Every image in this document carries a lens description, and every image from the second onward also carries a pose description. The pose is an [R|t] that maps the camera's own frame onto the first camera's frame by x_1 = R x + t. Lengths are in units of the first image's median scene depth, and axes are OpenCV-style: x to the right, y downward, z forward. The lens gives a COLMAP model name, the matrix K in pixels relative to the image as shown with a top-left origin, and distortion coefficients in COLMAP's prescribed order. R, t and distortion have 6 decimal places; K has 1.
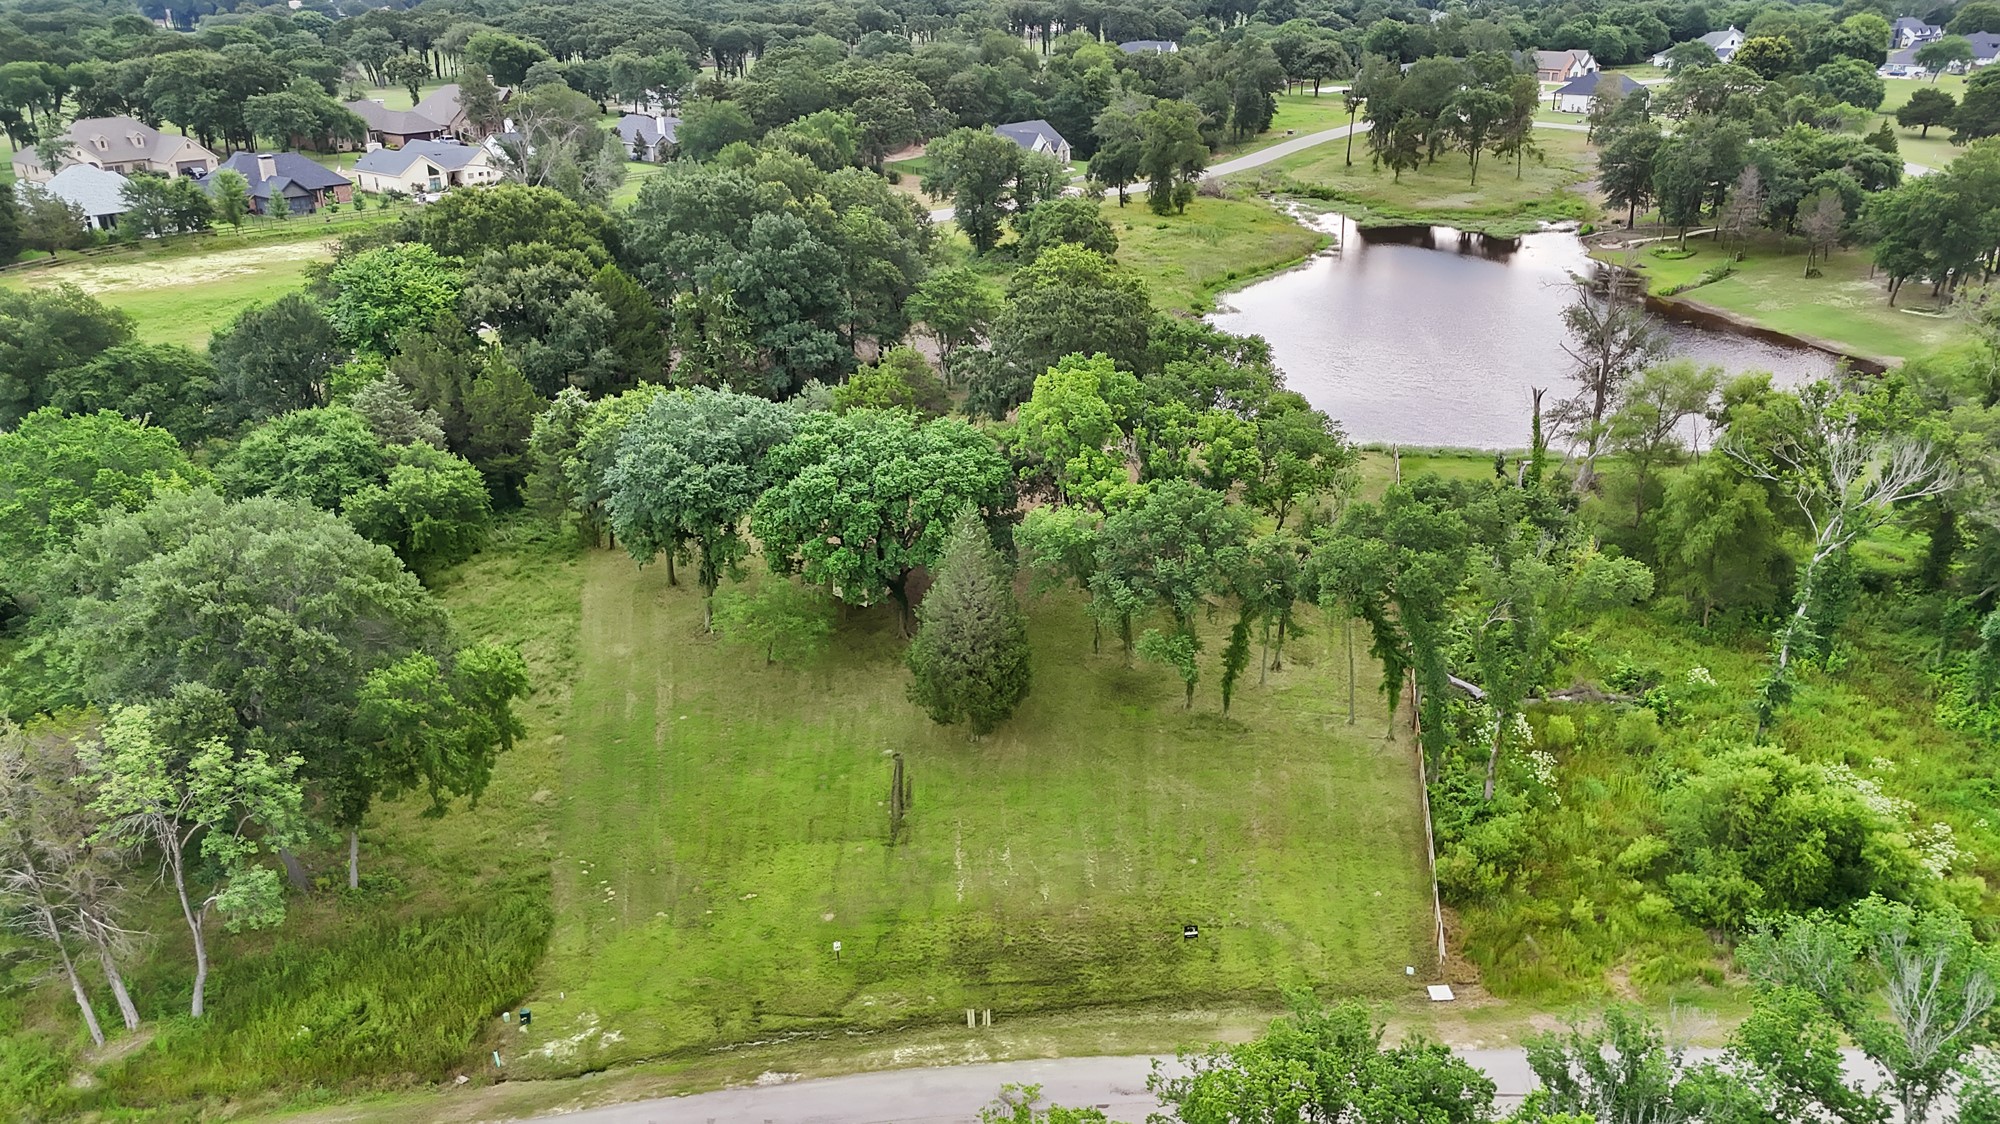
lens RADIAL K [[1513.2, 0, 992.3], [0, 1513.2, 558.8], [0, 0, 1]] dist [0.045638, -0.041385]
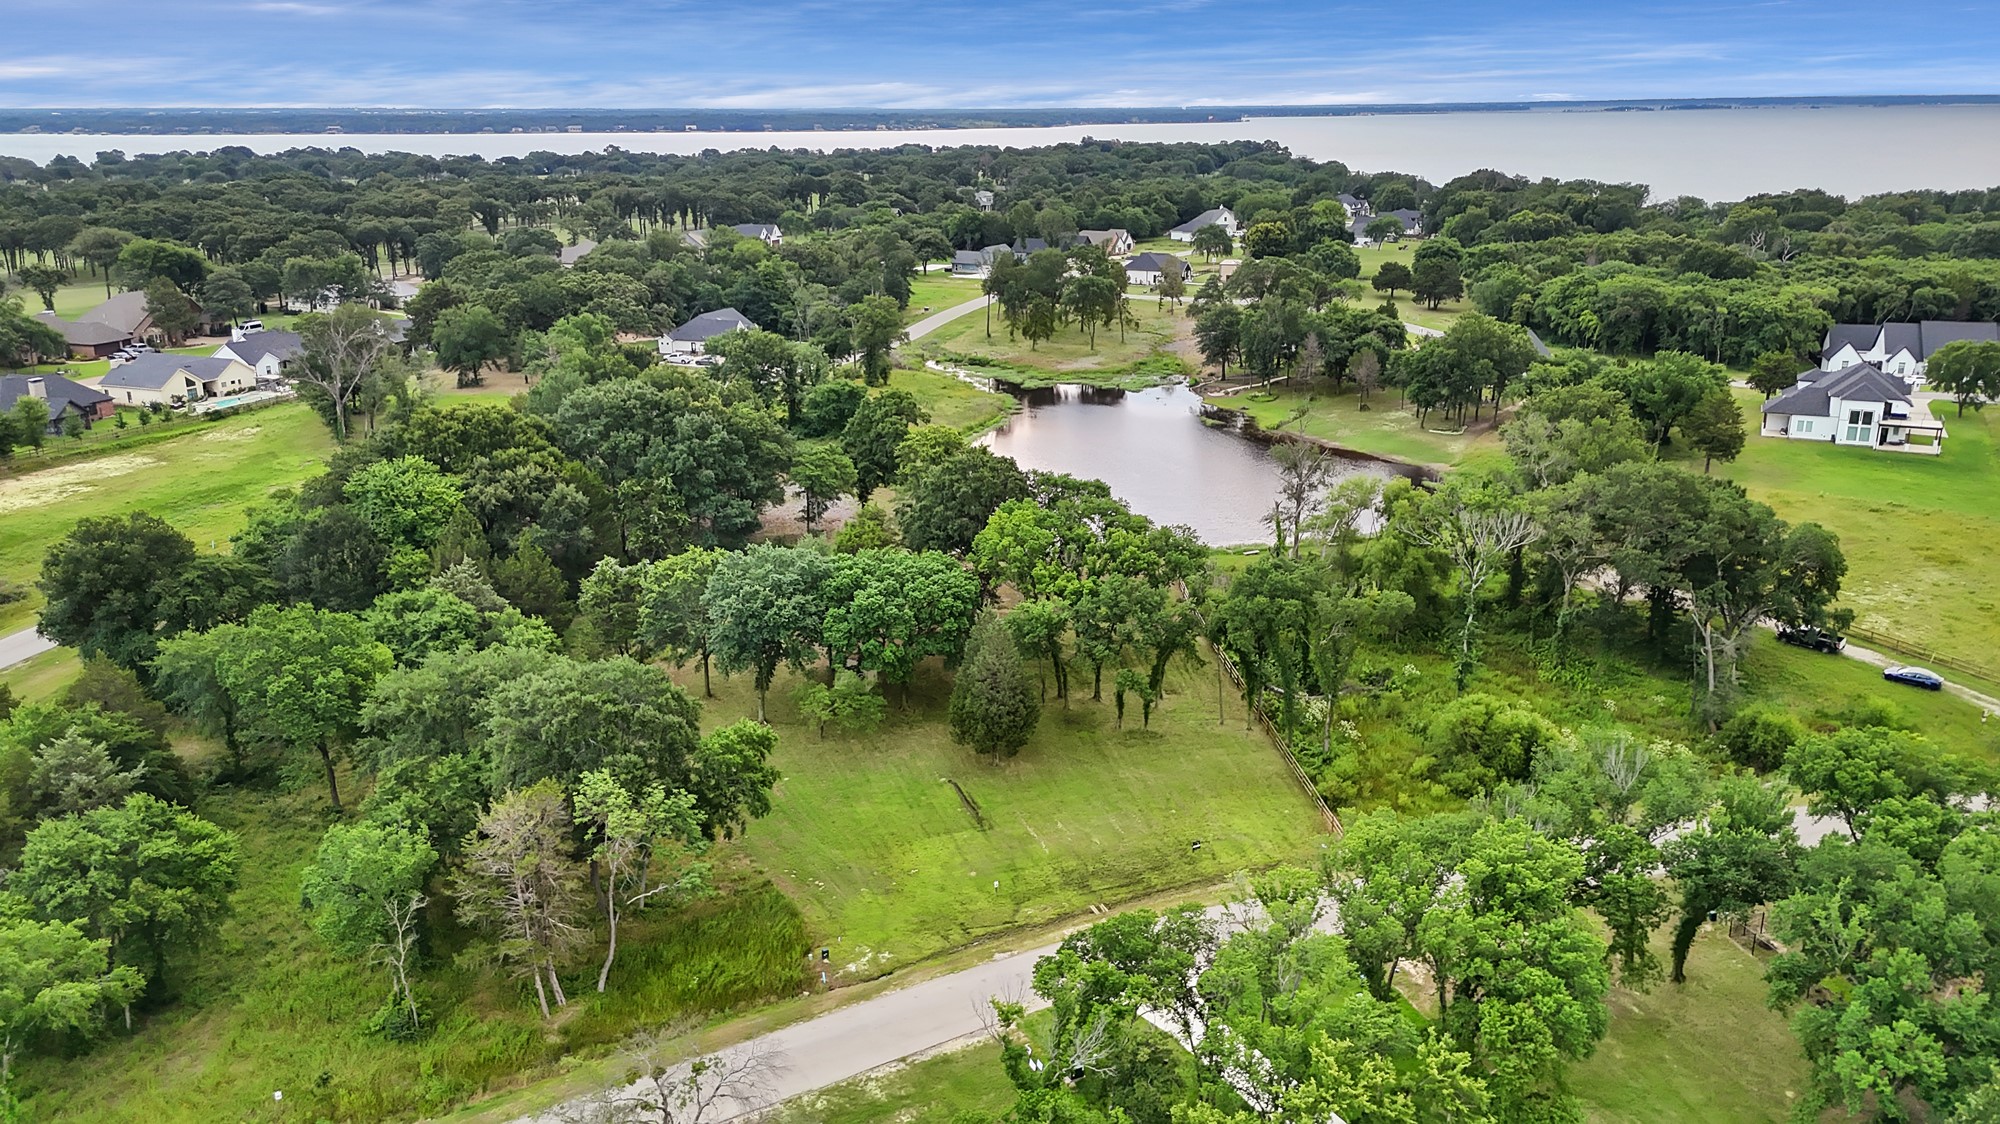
lens RADIAL K [[1513.2, 0, 994.8], [0, 1513.2, 570.2], [0, 0, 1]] dist [0.045638, -0.041385]
pose [[0.949266, -0.090337, 0.301219, -0.245017], [0.116187, 0.990828, -0.068999, 0.018864], [-0.292223, 0.100497, 0.951055, -0.232438]]
